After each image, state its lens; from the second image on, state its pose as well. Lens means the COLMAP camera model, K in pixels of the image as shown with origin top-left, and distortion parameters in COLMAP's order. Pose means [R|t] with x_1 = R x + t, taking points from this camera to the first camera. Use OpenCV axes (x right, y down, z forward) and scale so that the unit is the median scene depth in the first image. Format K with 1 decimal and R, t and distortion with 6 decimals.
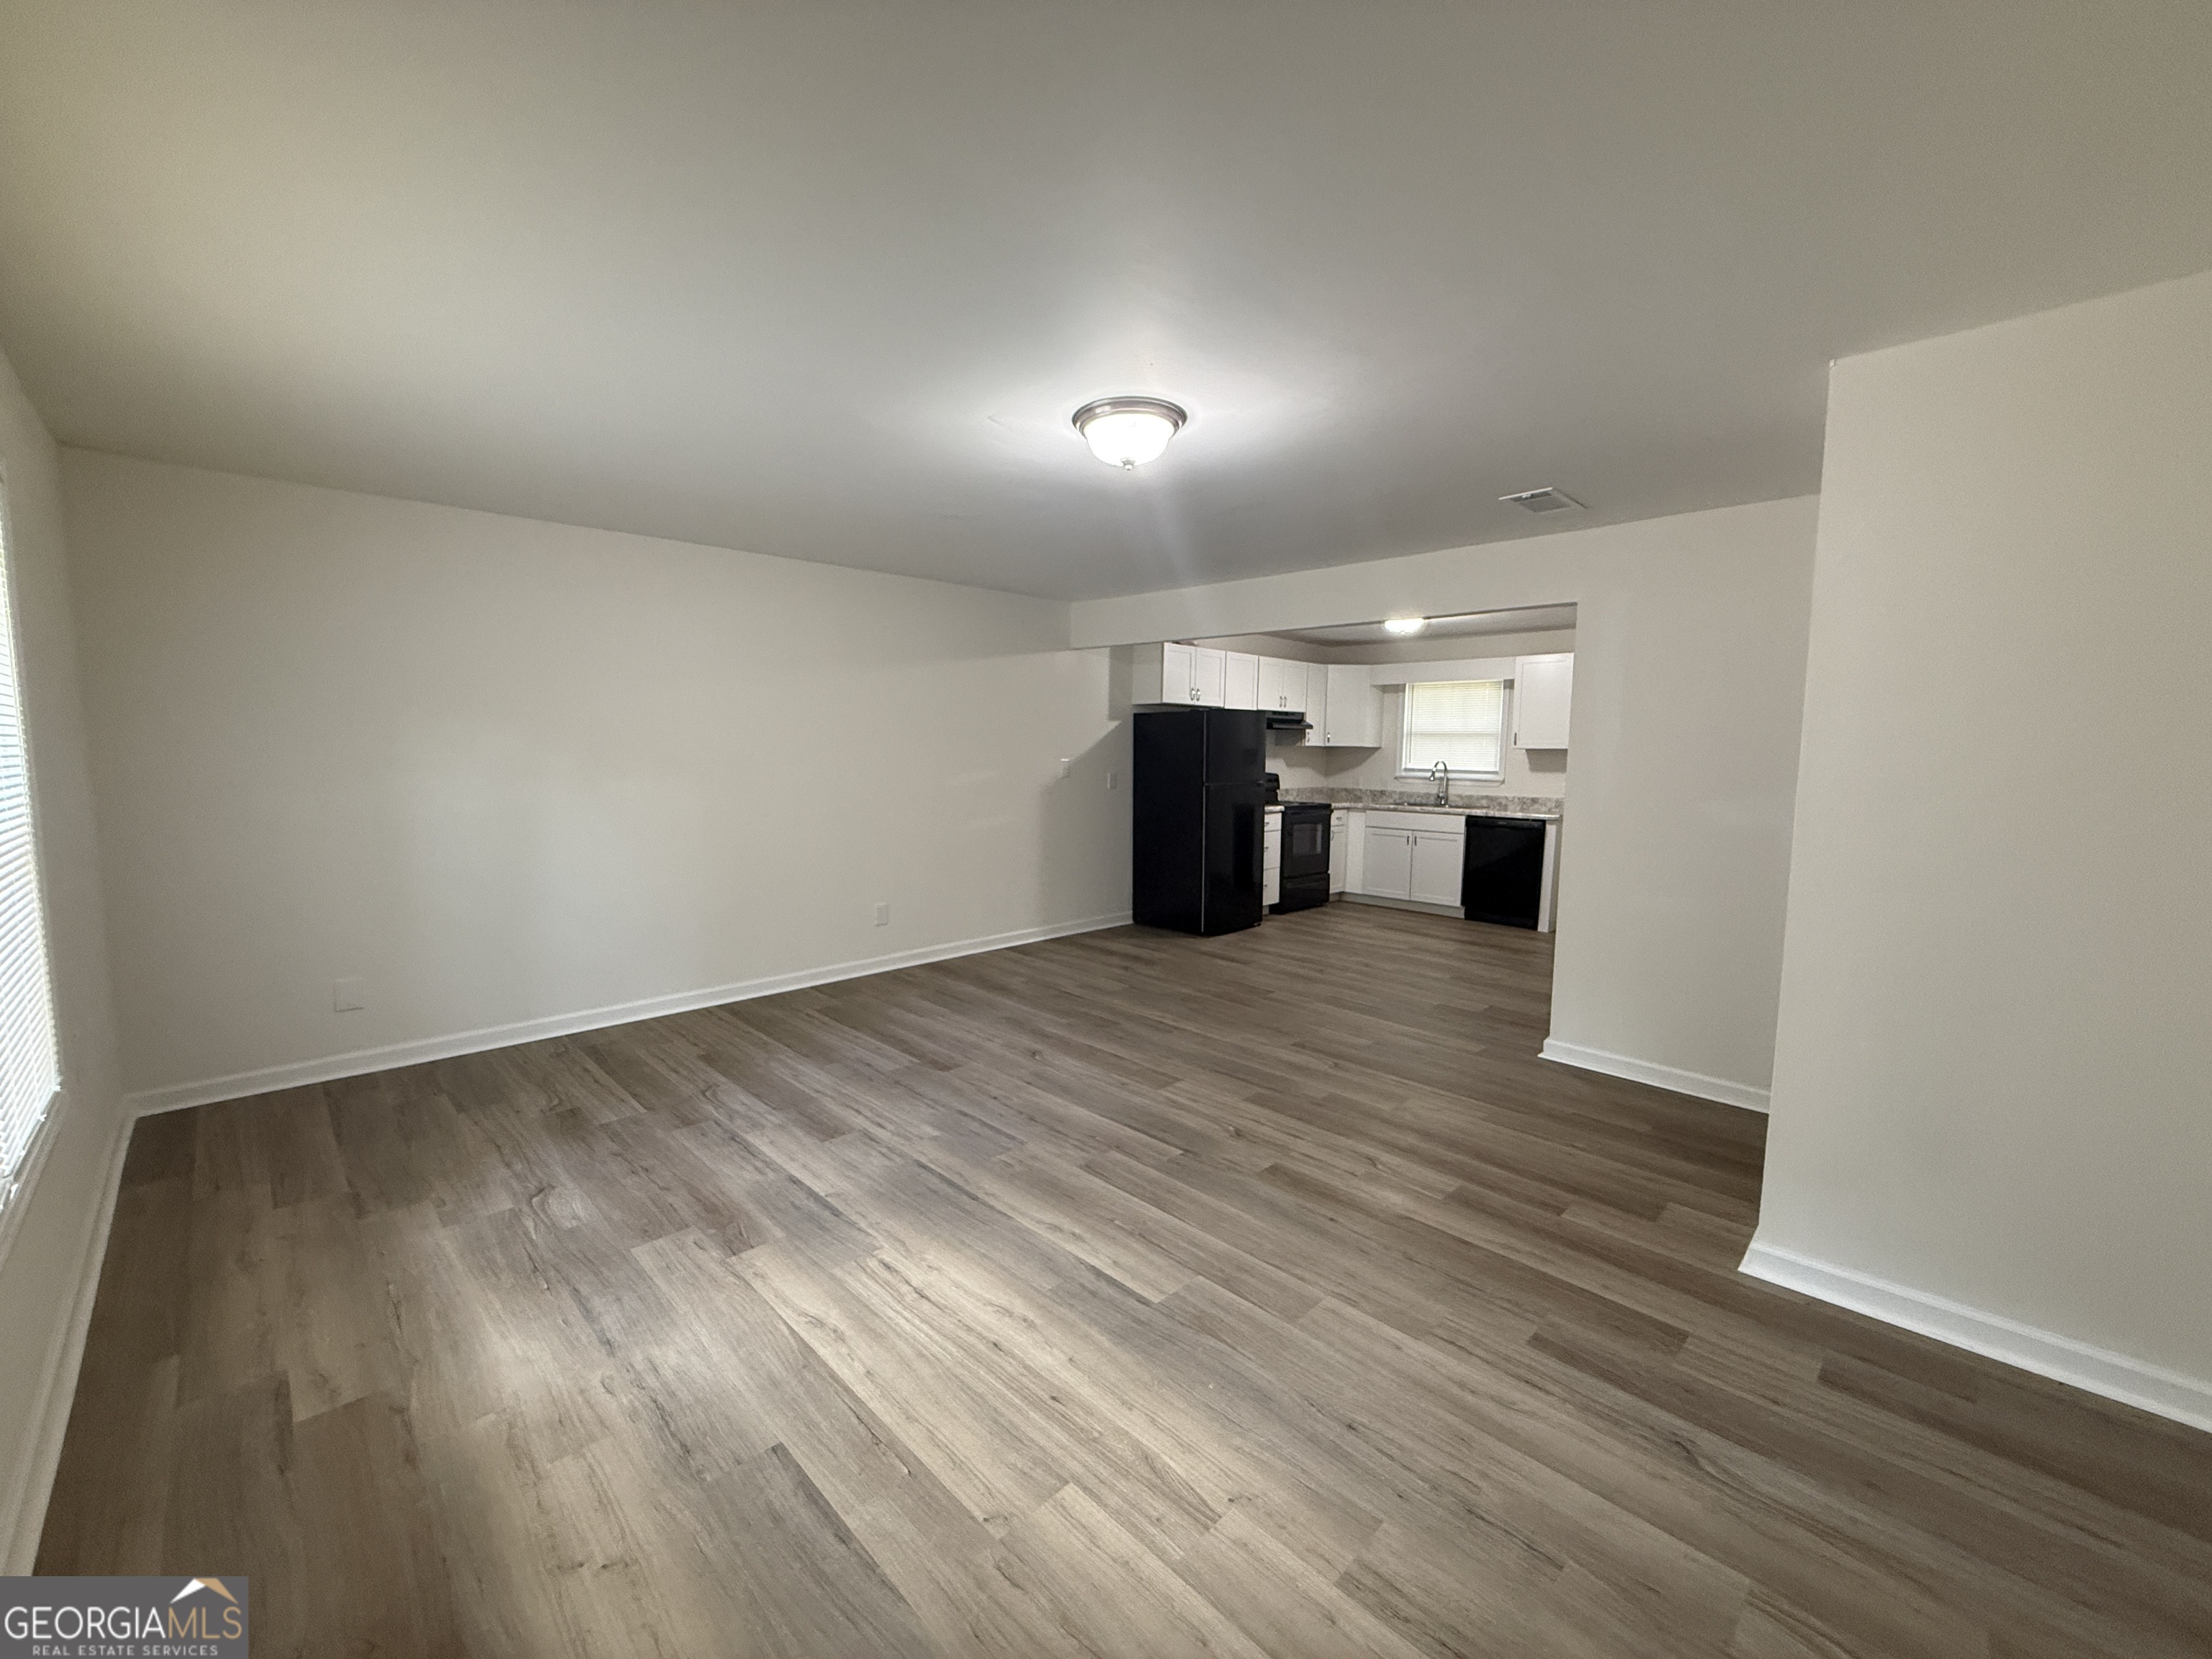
lens RADIAL K [[877.2, 0, 1096.8], [0, 877.2, 835.0], [0, 0, 1]] dist [-0.003287, -0.000525]
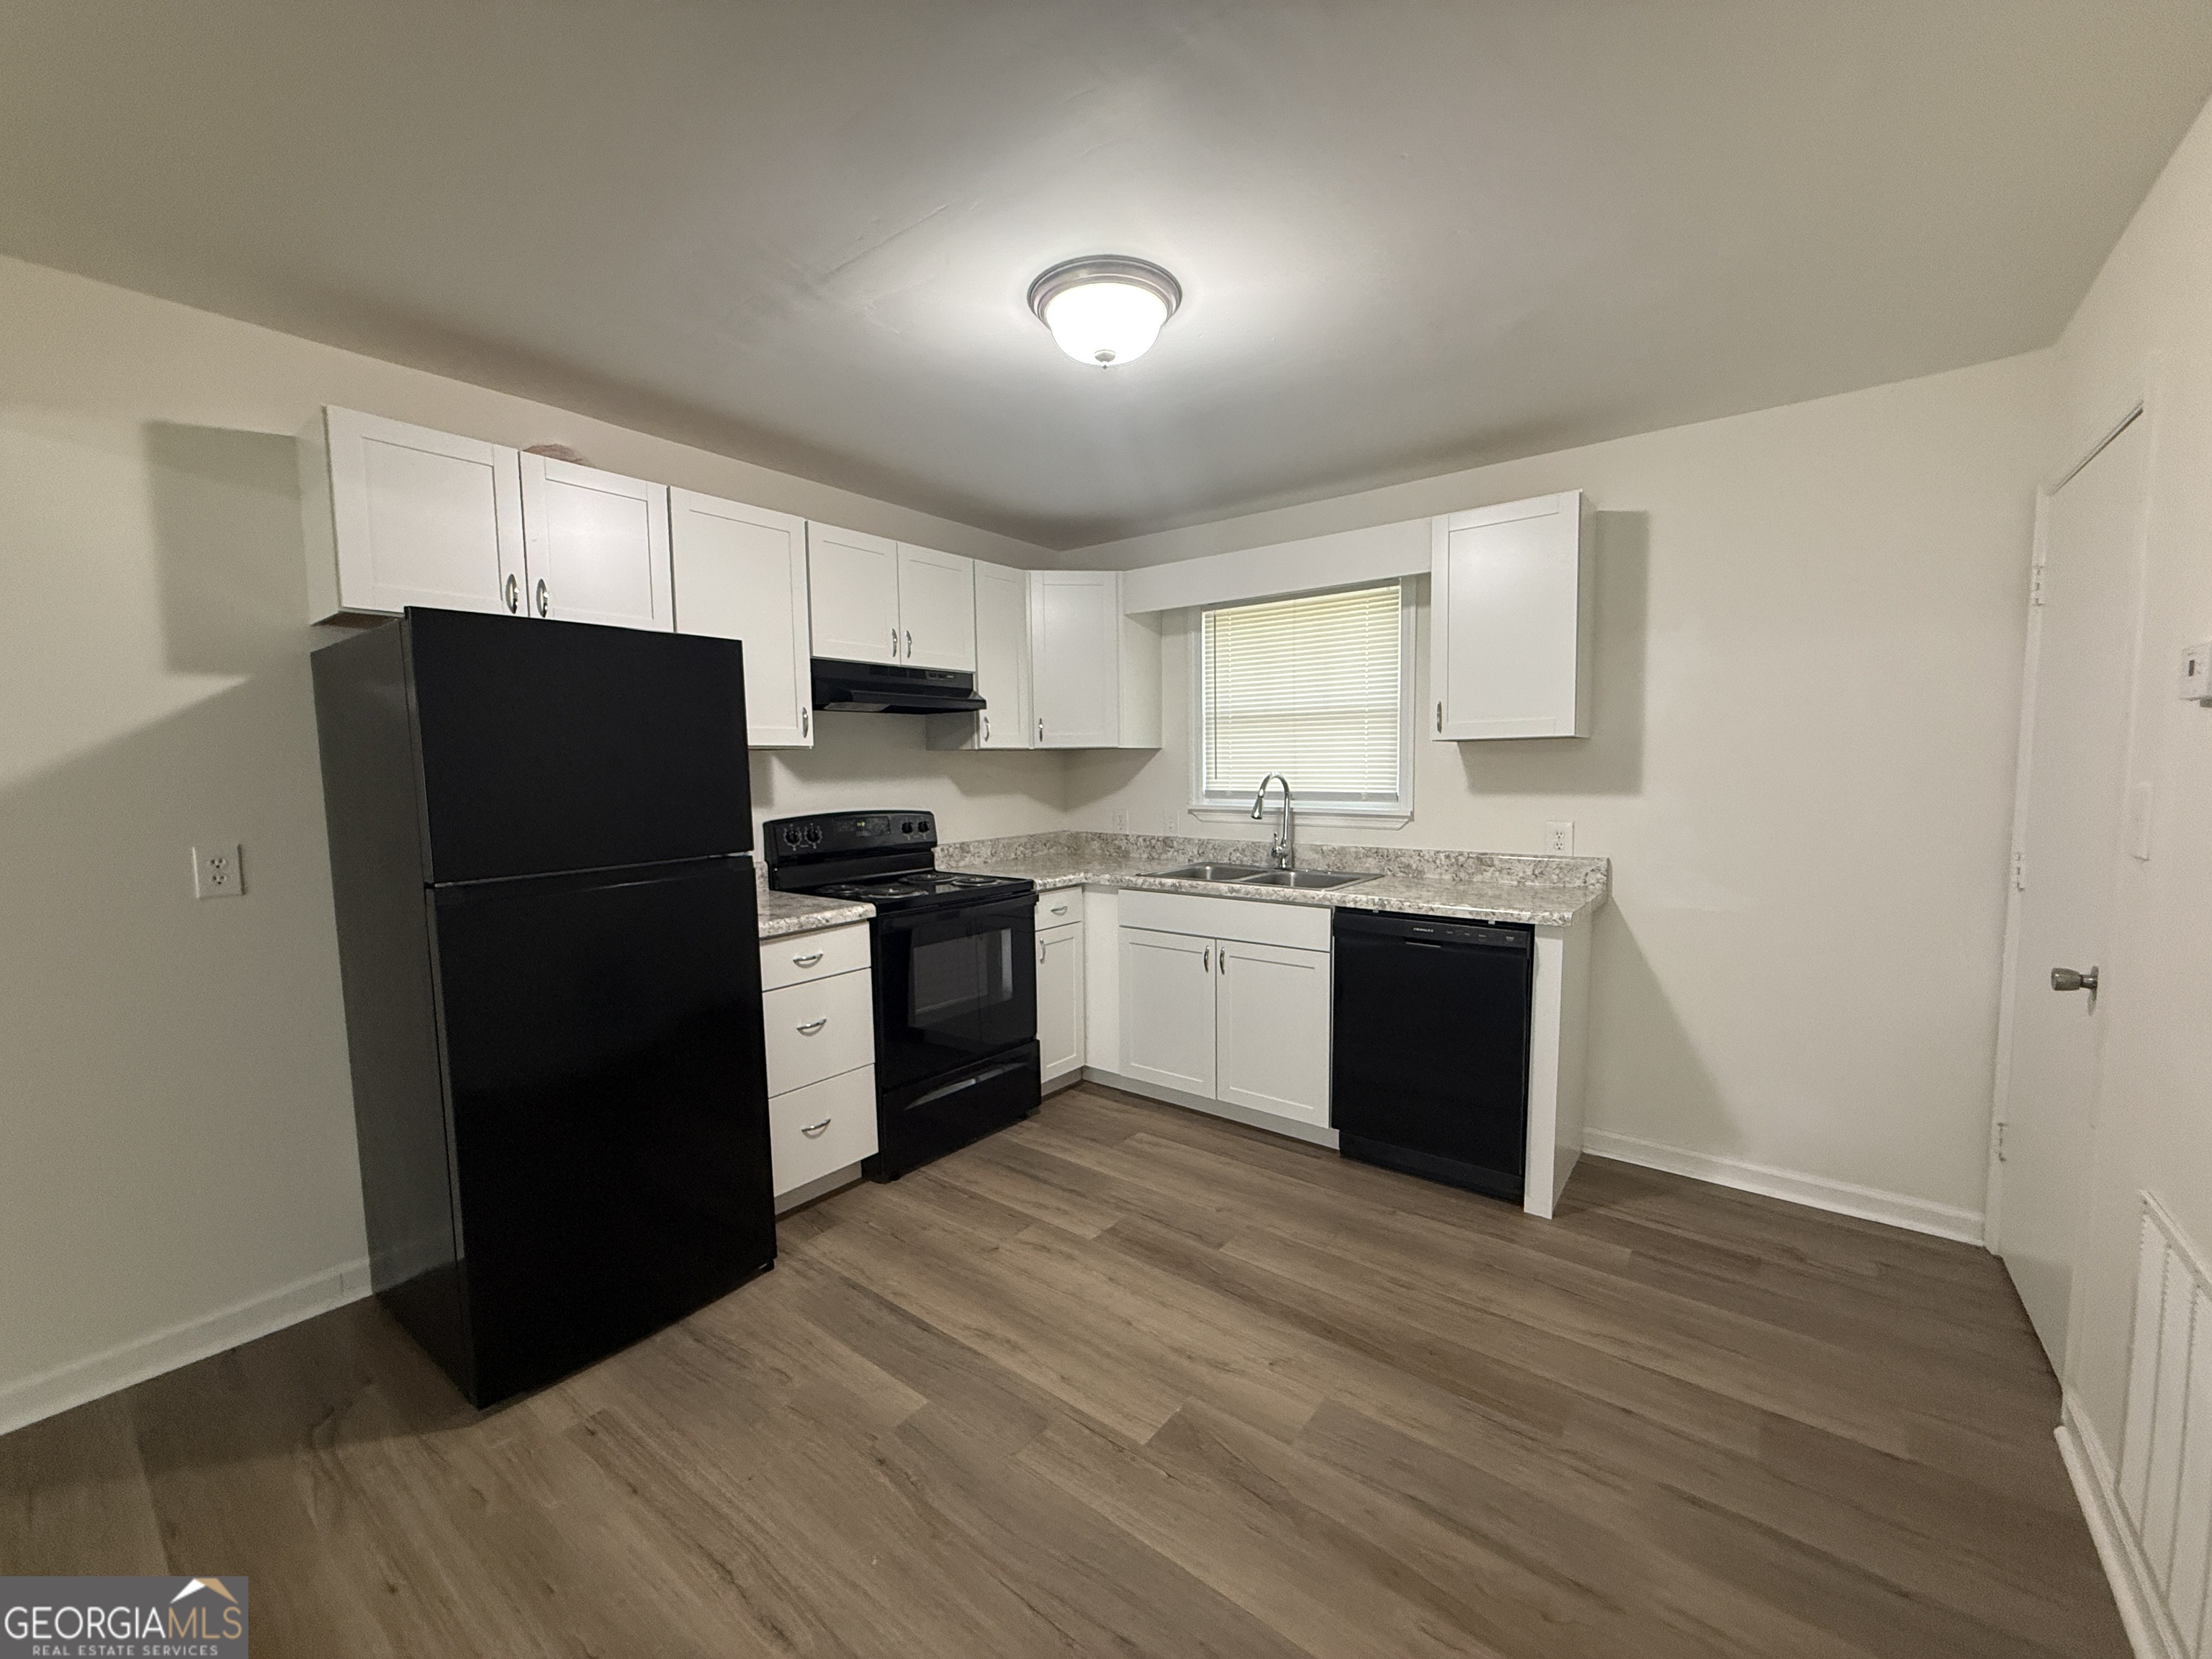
lens RADIAL K [[877.2, 0, 1105.0], [0, 877.2, 838.6], [0, 0, 1]] dist [-0.003287, -0.000525]
pose [[0.990423, -0.038183, 0.132682, 0.478179], [0.040030, 0.999135, -0.011281, -0.096706], [-0.132137, 0.016484, 0.991094, 1.105549]]
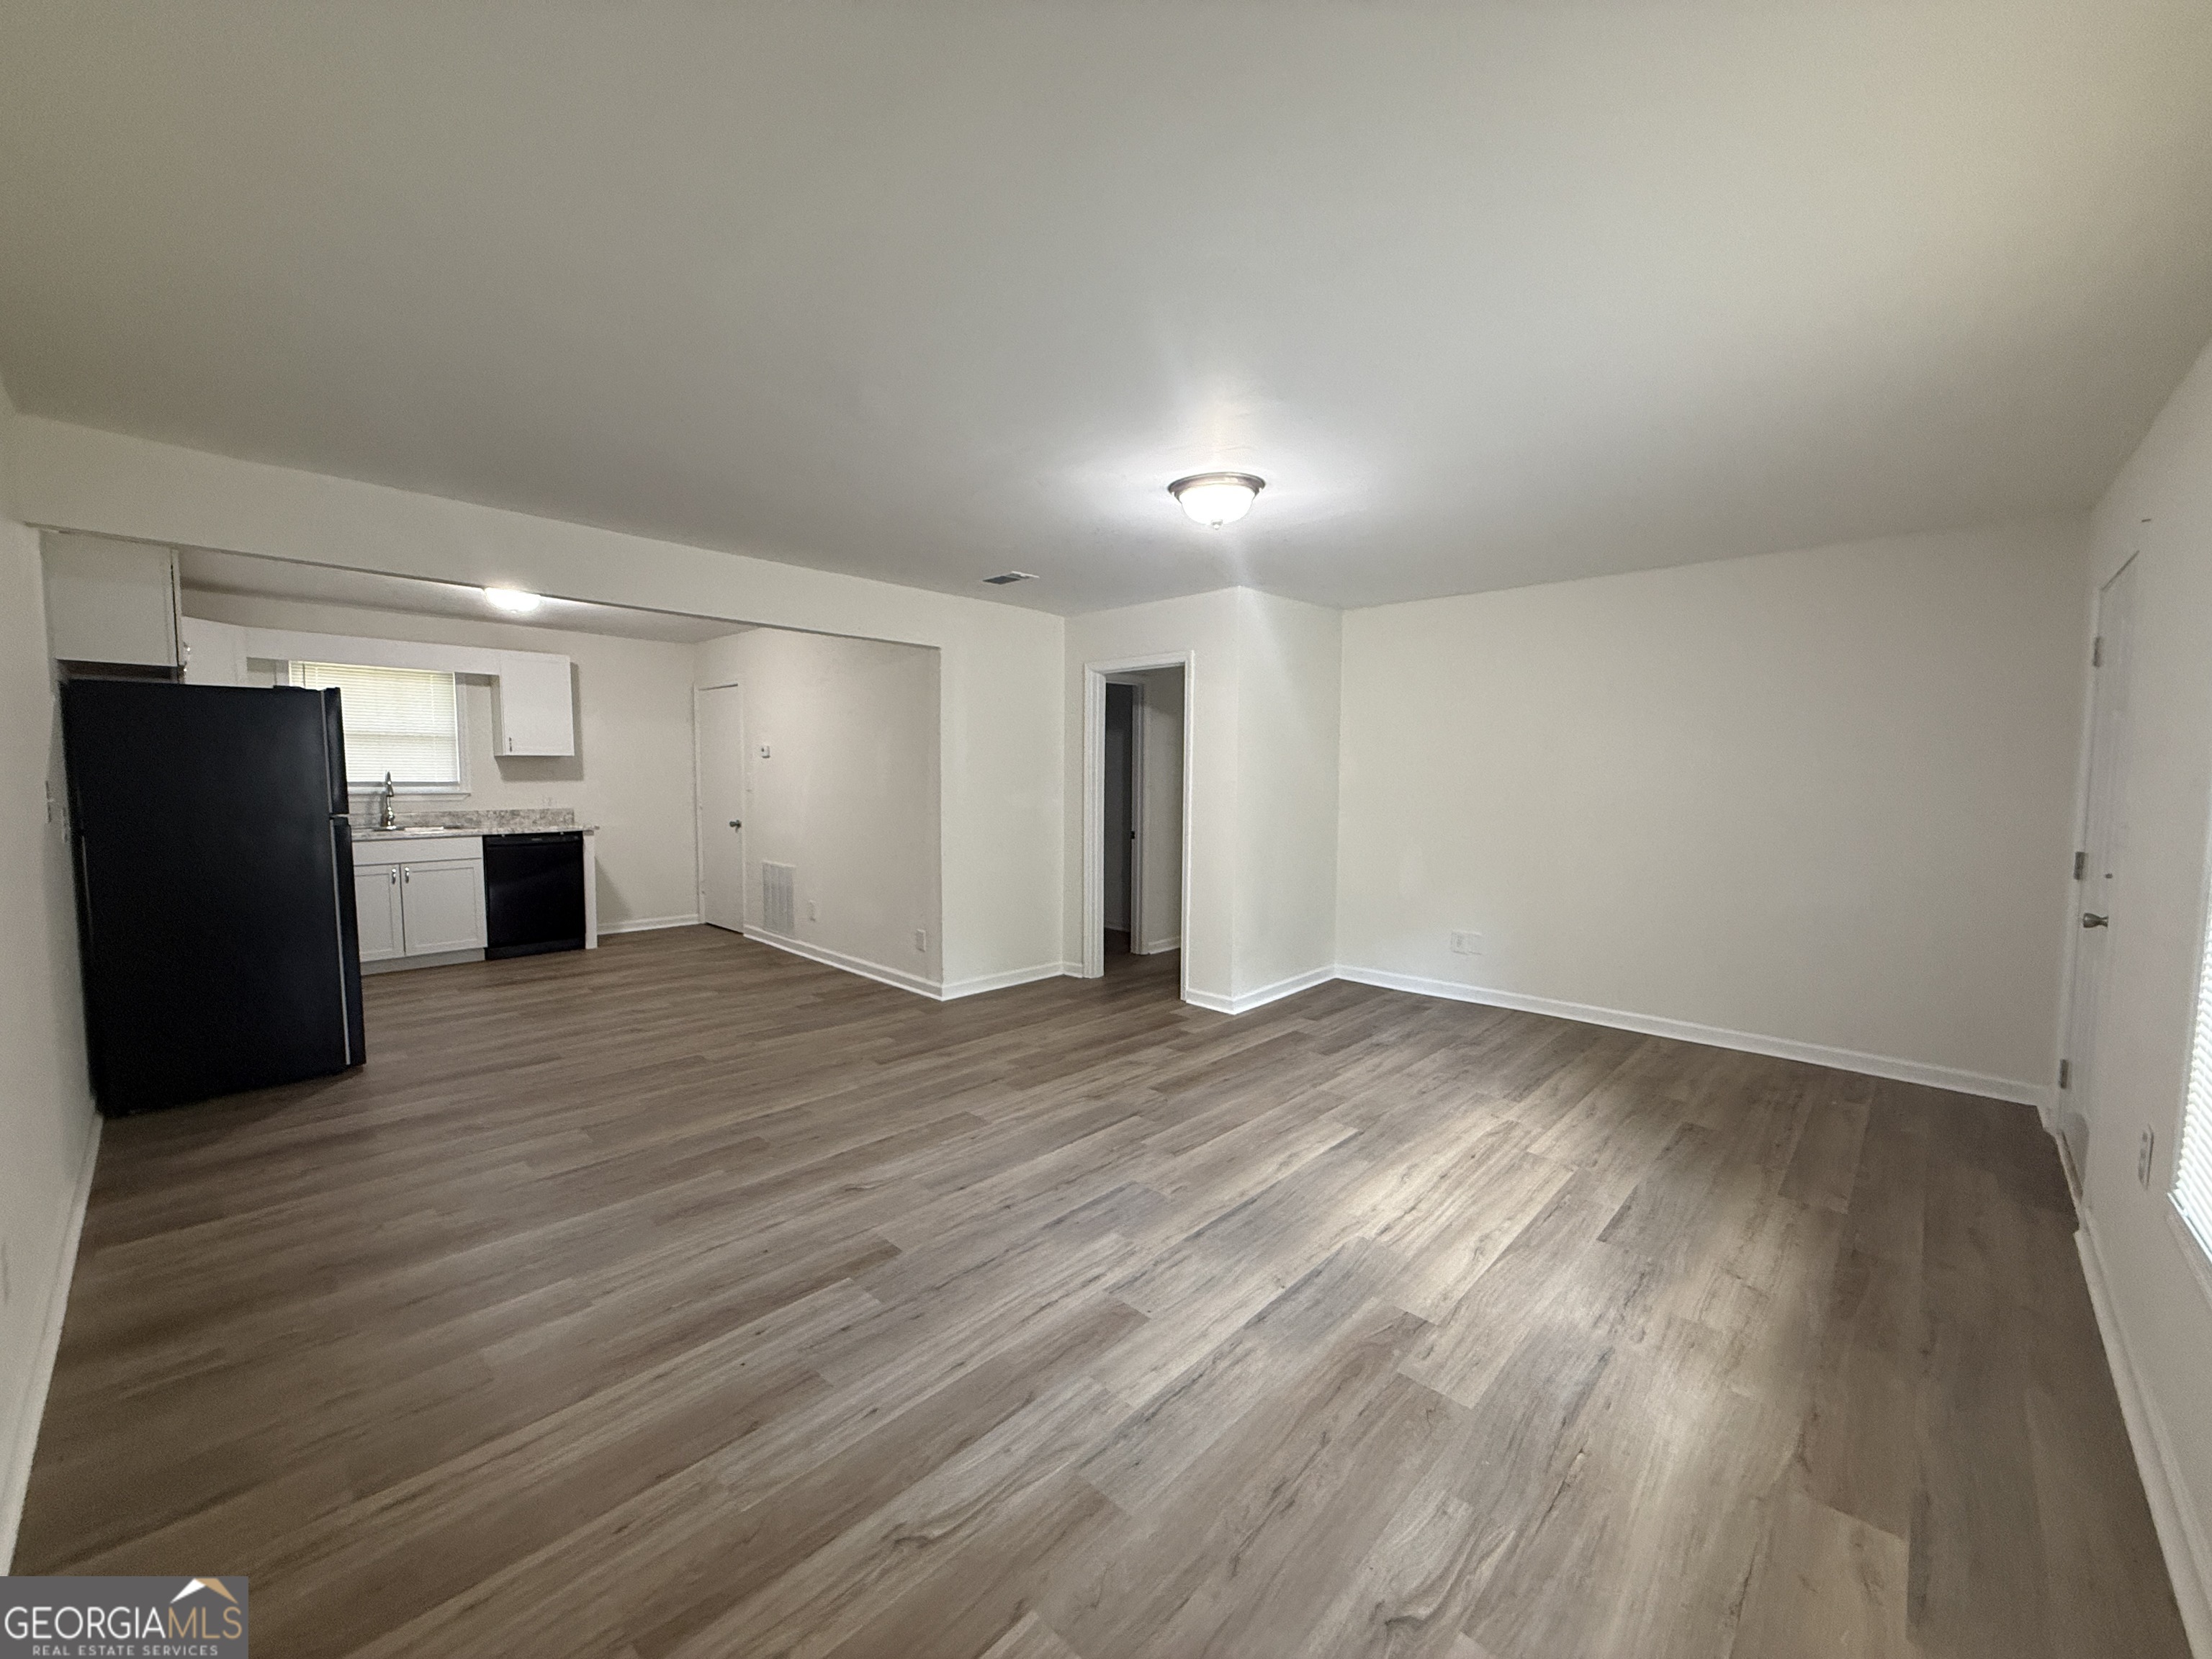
lens RADIAL K [[877.2, 0, 1101.6], [0, 877.2, 838.9], [0, 0, 1]] dist [-0.003287, -0.000525]
pose [[-0.029440, -0.095299, 0.995013, -0.759167], [0.091633, 0.990996, 0.097626, -0.084489], [-0.995358, 0.094050, -0.020443, 0.785107]]
